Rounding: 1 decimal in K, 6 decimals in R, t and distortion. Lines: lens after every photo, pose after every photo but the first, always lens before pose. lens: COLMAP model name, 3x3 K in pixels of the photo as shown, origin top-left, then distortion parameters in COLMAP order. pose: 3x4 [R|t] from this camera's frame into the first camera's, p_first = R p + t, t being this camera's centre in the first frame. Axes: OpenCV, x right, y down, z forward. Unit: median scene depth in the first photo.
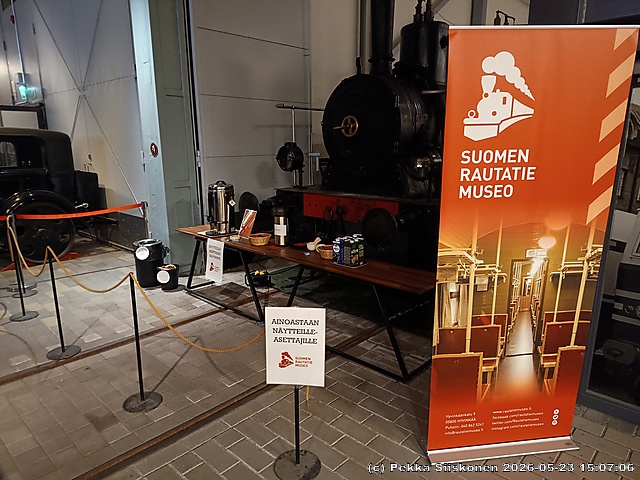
lens RADIAL K [[439.0, 0, 309.4], [0, 439.0, 237.7], [0, 0, 1]] dist [0.065584, -0.091830]
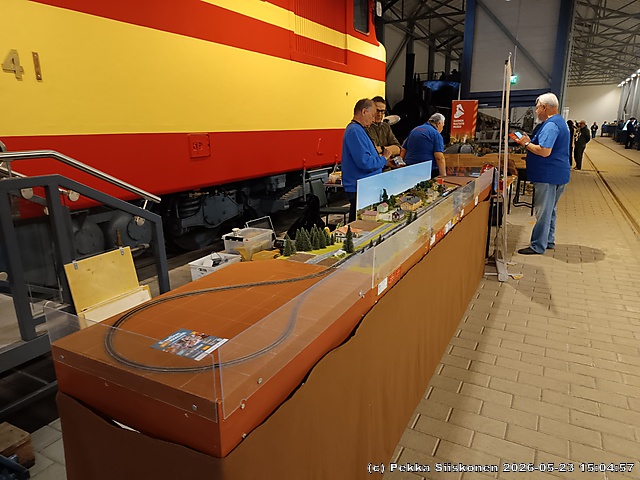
lens RADIAL K [[445.7, 0, 320.0], [0, 445.7, 240.0], [0, 0, 1]] dist [-0.000706, -0.007836]
pose [[0.963202, -0.077128, 0.257475, -2.832384], [0.070786, 0.996918, 0.033826, 1.007843], [-0.259290, -0.014356, 0.965693, -4.035287]]
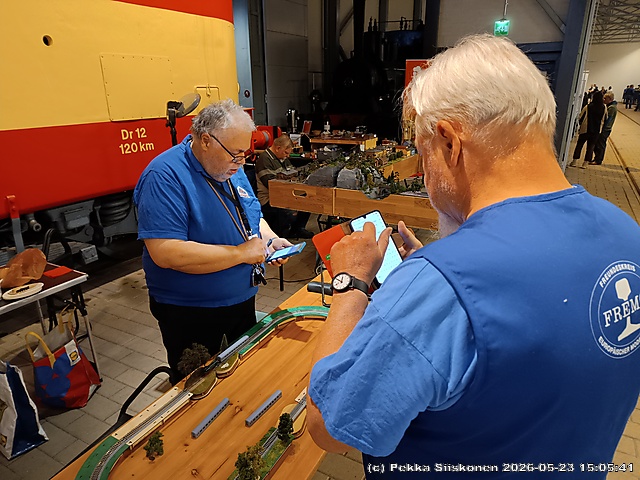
lens RADIAL K [[445.7, 0, 320.0], [0, 445.7, 240.0], [0, 0, 1]] dist [-0.000706, -0.007836]
pose [[0.967361, -0.084165, 0.239015, -1.311673], [0.057588, 0.991568, 0.116092, 0.544820], [-0.246770, -0.098538, 0.964051, -2.449628]]
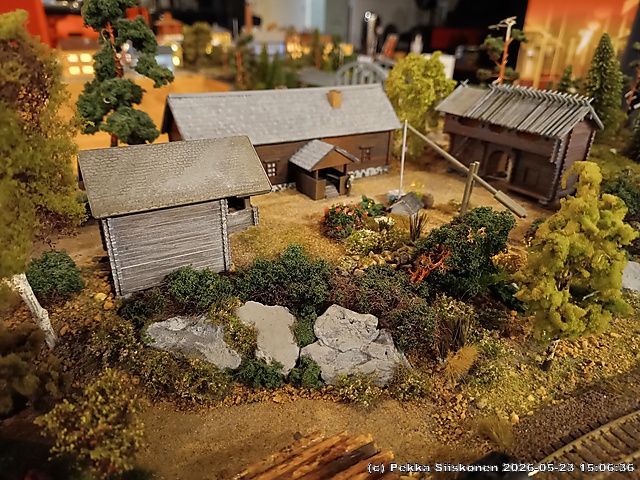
lens RADIAL K [[445.7, 0, 320.0], [0, 445.7, 240.0], [0, 0, 1]] dist [-0.000706, -0.007836]
pose [[0.977920, 0.123711, -0.168427, -0.092178], [-0.080550, 0.966816, 0.242442, 0.452698], [0.192830, -0.223522, 0.955434, -0.953328]]
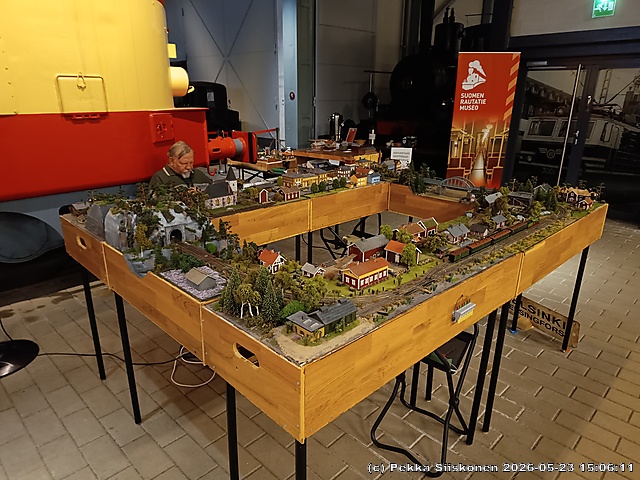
lens RADIAL K [[439.0, 0, 309.4], [0, 439.0, 237.7], [0, 0, 1]] dist [0.065584, -0.091830]
pose [[0.999575, 0.020587, -0.020626, -0.543076], [-0.018520, 0.995226, 0.095823, 0.457845], [0.022500, -0.095400, 0.995185, -1.899200]]
